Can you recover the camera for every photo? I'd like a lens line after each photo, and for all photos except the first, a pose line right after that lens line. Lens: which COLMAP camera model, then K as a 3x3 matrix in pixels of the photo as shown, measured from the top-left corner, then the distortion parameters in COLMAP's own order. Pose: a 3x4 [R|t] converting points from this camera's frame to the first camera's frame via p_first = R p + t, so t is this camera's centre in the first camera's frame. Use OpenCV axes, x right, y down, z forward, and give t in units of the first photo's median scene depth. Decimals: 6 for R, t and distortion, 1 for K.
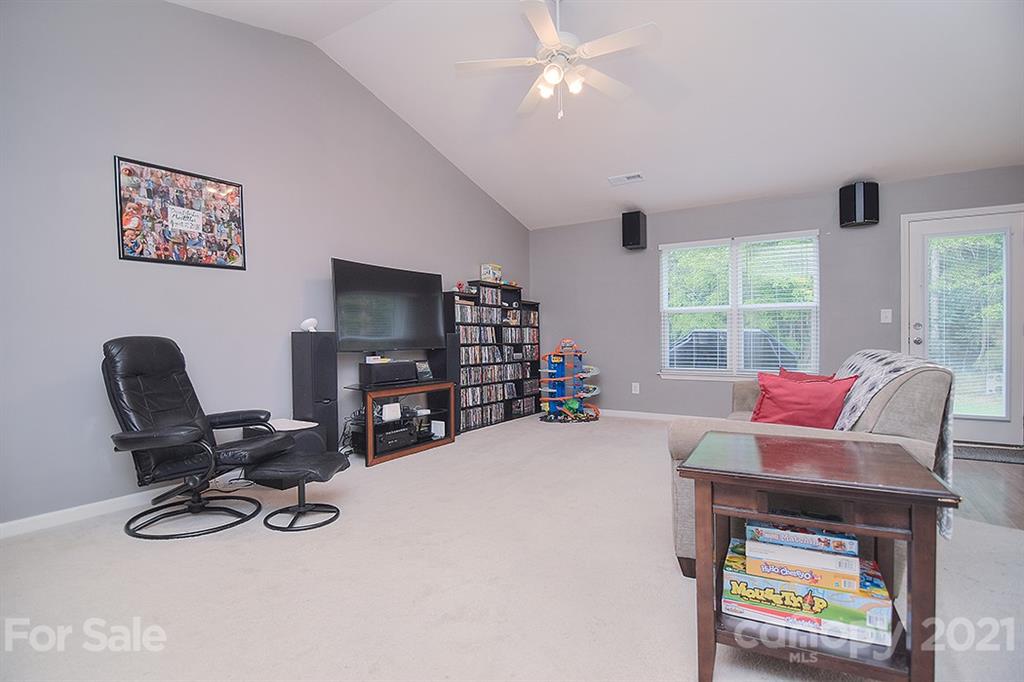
lens RADIAL K [[495.4, 0, 502.6], [0, 495.4, 341.9], [0, 0, 1]] dist [-0.004505, -0.007055]
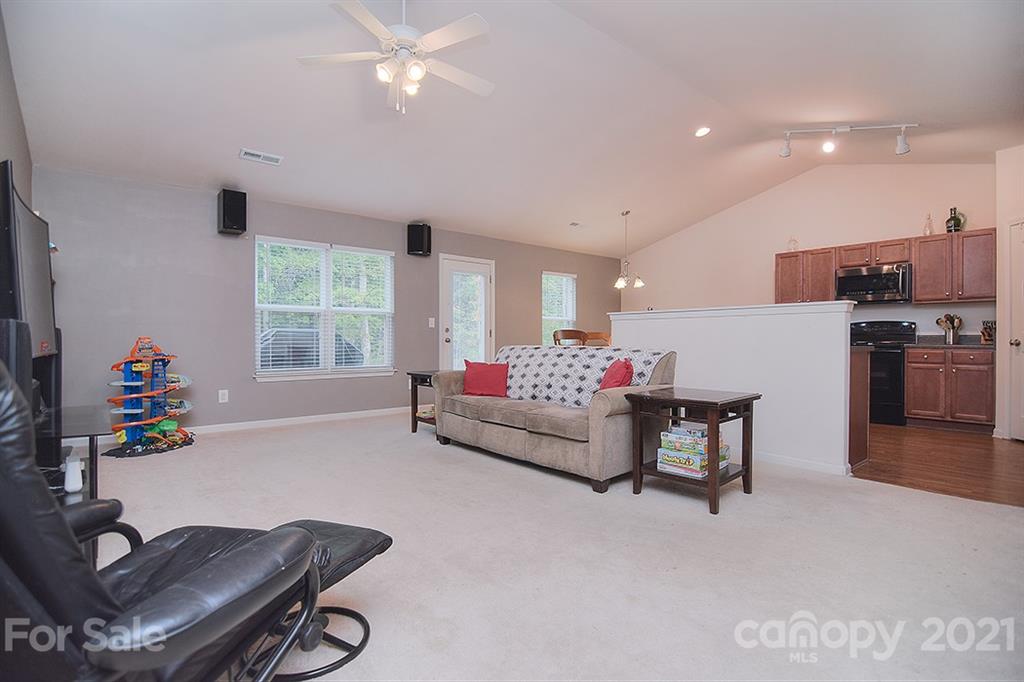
lens RADIAL K [[495.4, 0, 516.4], [0, 495.4, 343.5], [0, 0, 1]] dist [-0.004505, -0.007055]
pose [[0.301934, -0.007439, 0.953300, -0.450700], [0.004054, 0.999971, 0.006520, -0.001165], [-0.953320, 0.001897, 0.301956, 0.299180]]
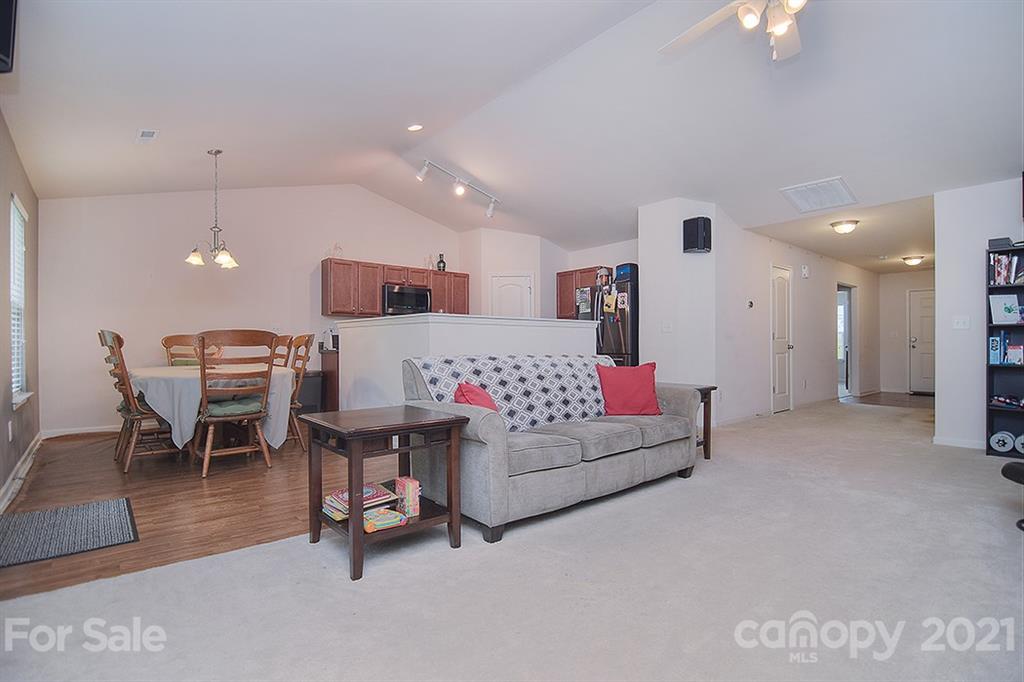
lens RADIAL K [[495.4, 0, 511.6], [0, 495.4, 341.4], [0, 0, 1]] dist [-0.004505, -0.007055]
pose [[-0.952244, -0.000271, 0.305339, 0.161729], [-0.002899, 0.999963, -0.008153, -0.001472], [-0.305325, -0.008649, -0.952209, 1.105820]]
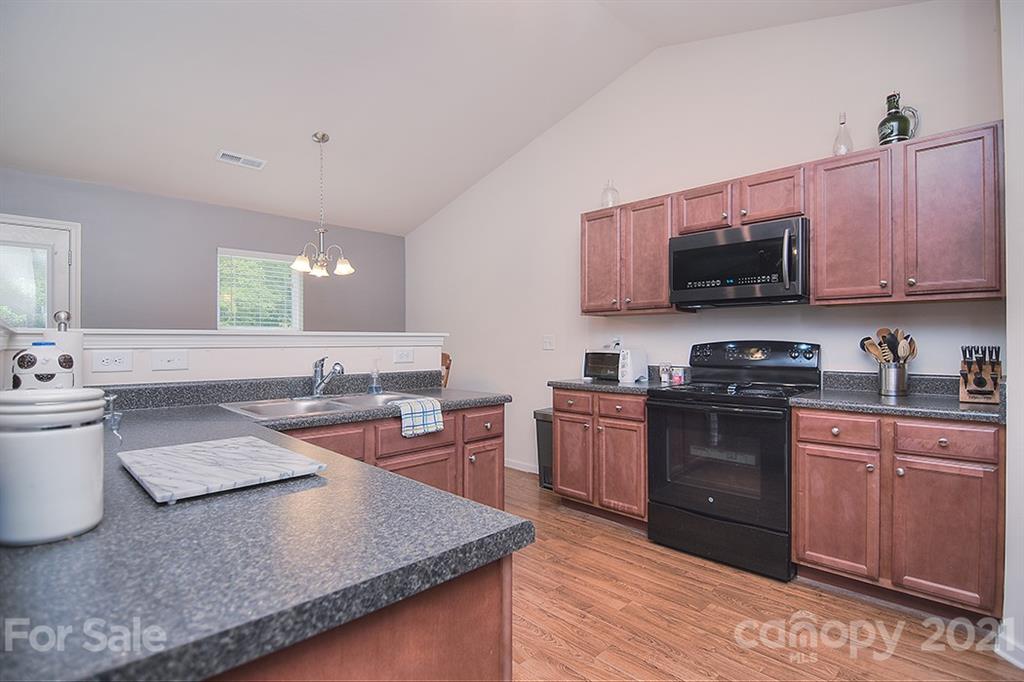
lens RADIAL K [[495.4, 0, 514.4], [0, 495.4, 343.1], [0, 0, 1]] dist [-0.004505, -0.007055]
pose [[0.220668, -0.002435, 0.975346, 0.286194], [0.006749, 0.999977, 0.000969, -0.042475], [-0.975326, 0.006369, 0.220679, -0.019211]]
